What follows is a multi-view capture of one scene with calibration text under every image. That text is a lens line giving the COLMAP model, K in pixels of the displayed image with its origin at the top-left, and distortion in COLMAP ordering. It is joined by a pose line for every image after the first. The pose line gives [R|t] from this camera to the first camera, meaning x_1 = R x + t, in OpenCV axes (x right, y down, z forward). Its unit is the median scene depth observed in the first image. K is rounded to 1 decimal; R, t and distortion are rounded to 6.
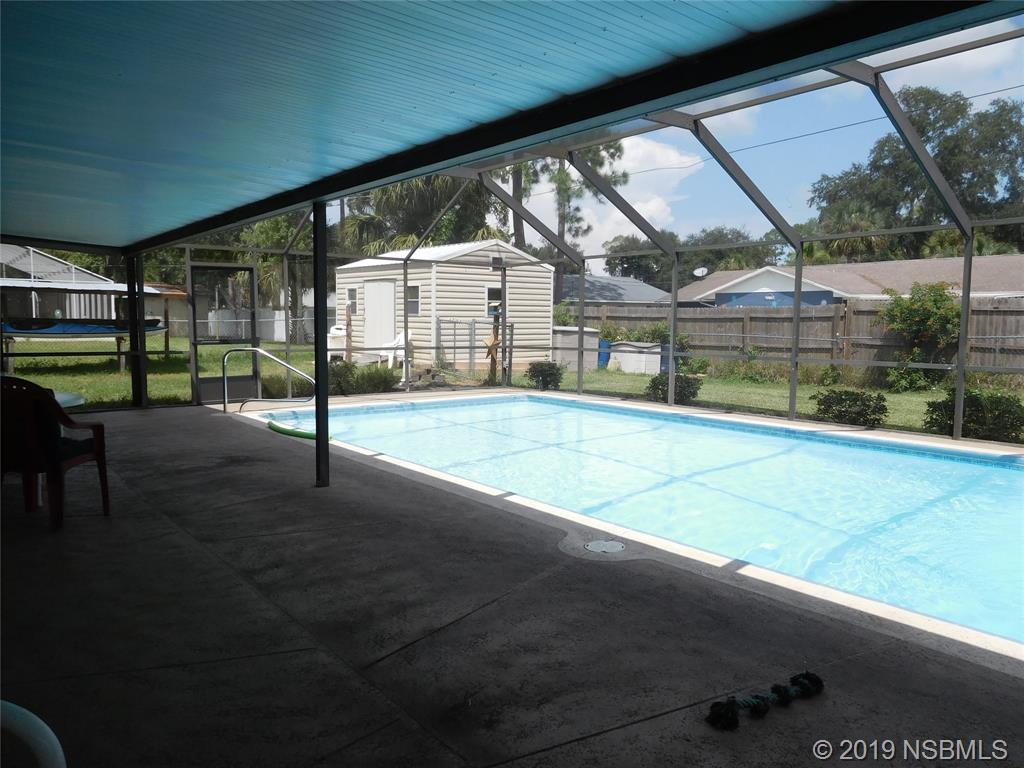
lens RADIAL K [[765.6, 0, 512.0], [0, 765.6, 384.0], [0, 0, 1]] dist [-0.010036, -0.008872]
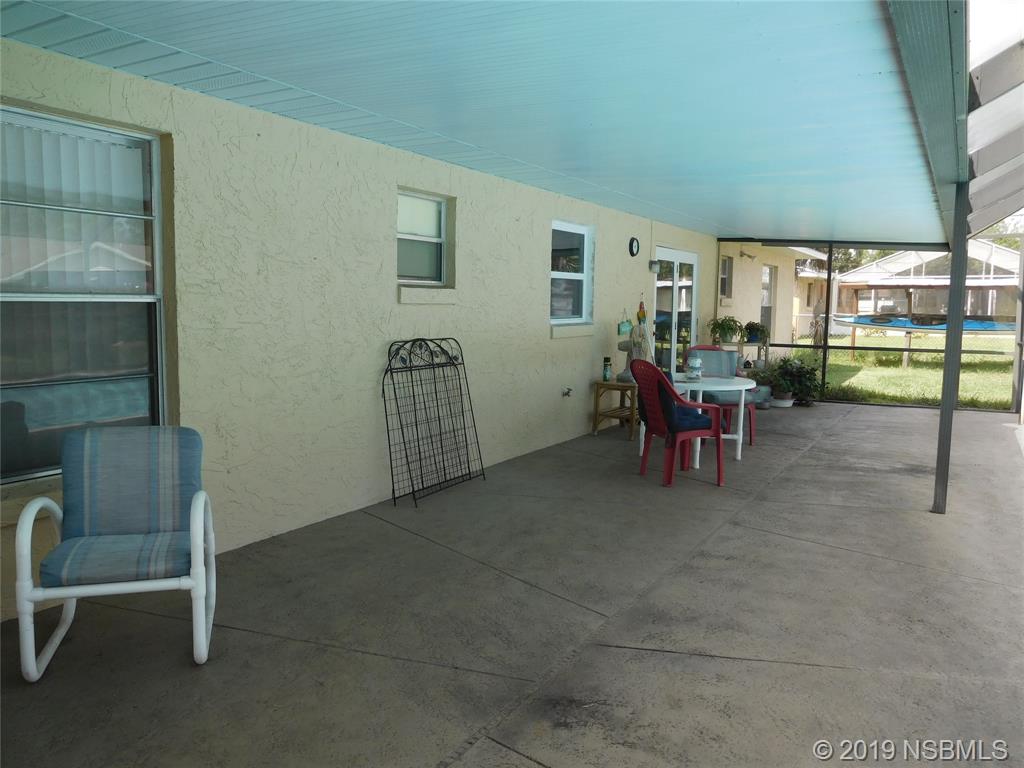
lens RADIAL K [[765.6, 0, 512.0], [0, 765.6, 384.0], [0, 0, 1]] dist [-0.010036, -0.008872]
pose [[0.357411, 0.087678, -0.929823, 0.516153], [-0.082101, 0.994679, 0.062235, -0.033863], [0.930332, 0.054096, 0.362708, 0.341037]]
